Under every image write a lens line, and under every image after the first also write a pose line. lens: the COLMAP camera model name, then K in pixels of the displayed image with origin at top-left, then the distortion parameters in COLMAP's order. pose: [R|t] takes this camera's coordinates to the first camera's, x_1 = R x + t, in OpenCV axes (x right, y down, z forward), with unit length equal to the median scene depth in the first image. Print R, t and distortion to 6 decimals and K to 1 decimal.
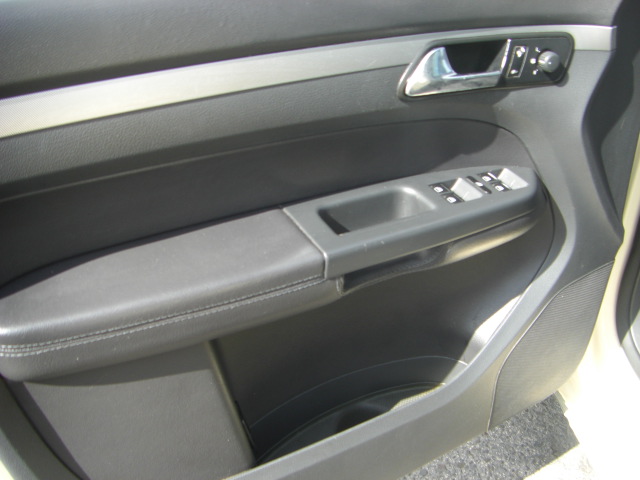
lens RADIAL K [[719.1, 0, 320.0], [0, 719.1, 240.0], [0, 0, 1]] dist [-0.156066, 0.033998]
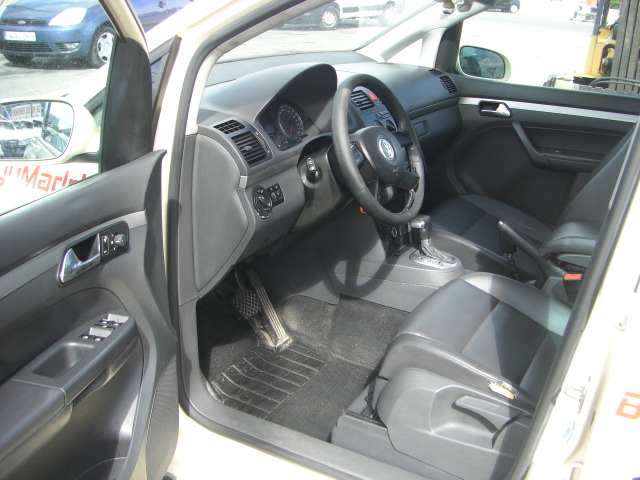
lens RADIAL K [[719.1, 0, 320.0], [0, 719.1, 240.0], [0, 0, 1]] dist [-0.156066, 0.033998]
pose [[0.645749, -0.236529, 0.725990, -0.579847], [0.404193, 0.912556, -0.062206, 0.037298], [-0.647793, 0.333610, 0.684886, -0.442947]]
